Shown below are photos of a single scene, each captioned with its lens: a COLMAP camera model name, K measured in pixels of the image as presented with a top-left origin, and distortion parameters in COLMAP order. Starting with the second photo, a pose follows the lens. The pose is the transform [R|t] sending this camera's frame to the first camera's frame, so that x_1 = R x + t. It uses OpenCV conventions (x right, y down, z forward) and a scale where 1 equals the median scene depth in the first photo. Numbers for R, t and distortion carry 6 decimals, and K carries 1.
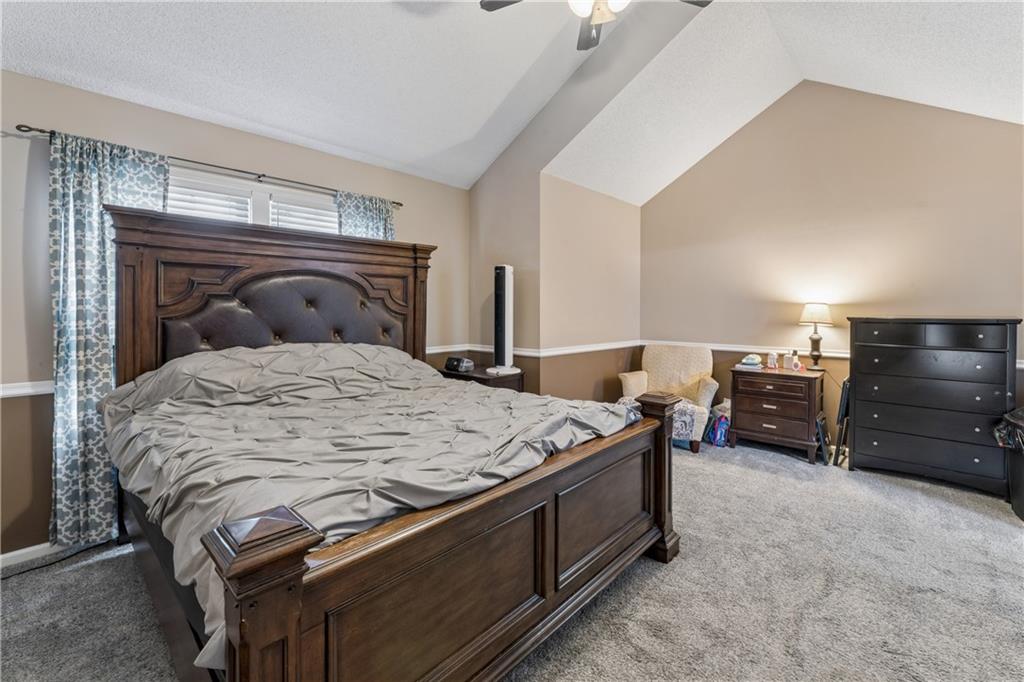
lens RADIAL K [[439.4, 0, 518.1], [0, 439.4, 304.8], [0, 0, 1]] dist [0.001271, 0.001025]
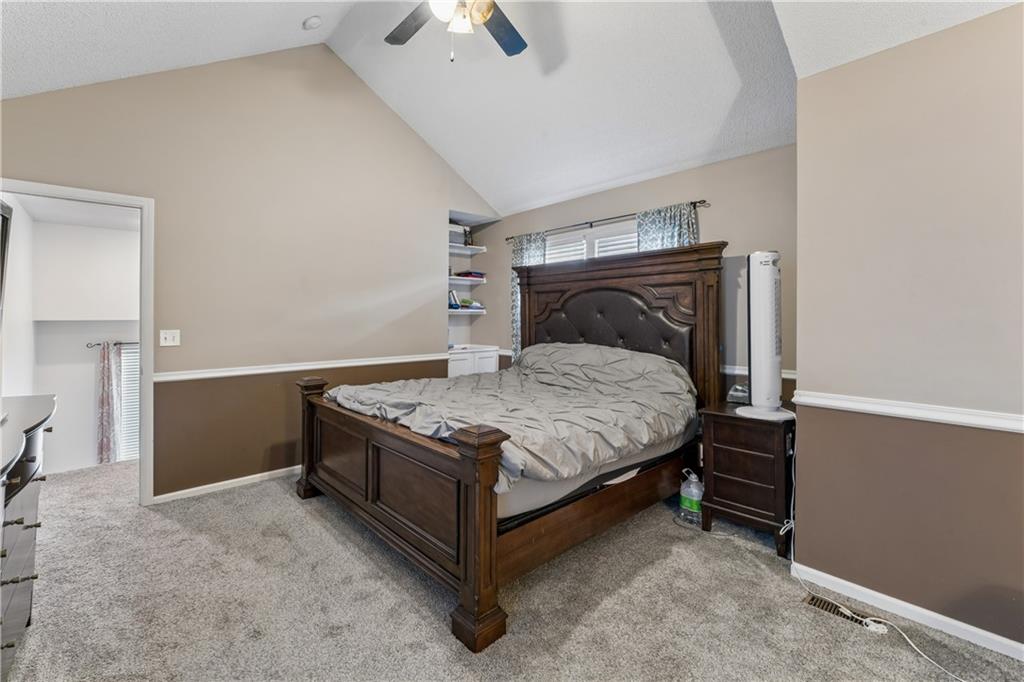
lens RADIAL K [[439.4, 0, 520.0], [0, 439.4, 321.0], [0, 0, 1]] dist [0.001271, 0.001025]
pose [[-0.061703, 0.006641, -0.998072, 0.690482], [0.008301, 0.999947, 0.006141, 0.007567], [0.998060, -0.007906, -0.061755, 0.714270]]
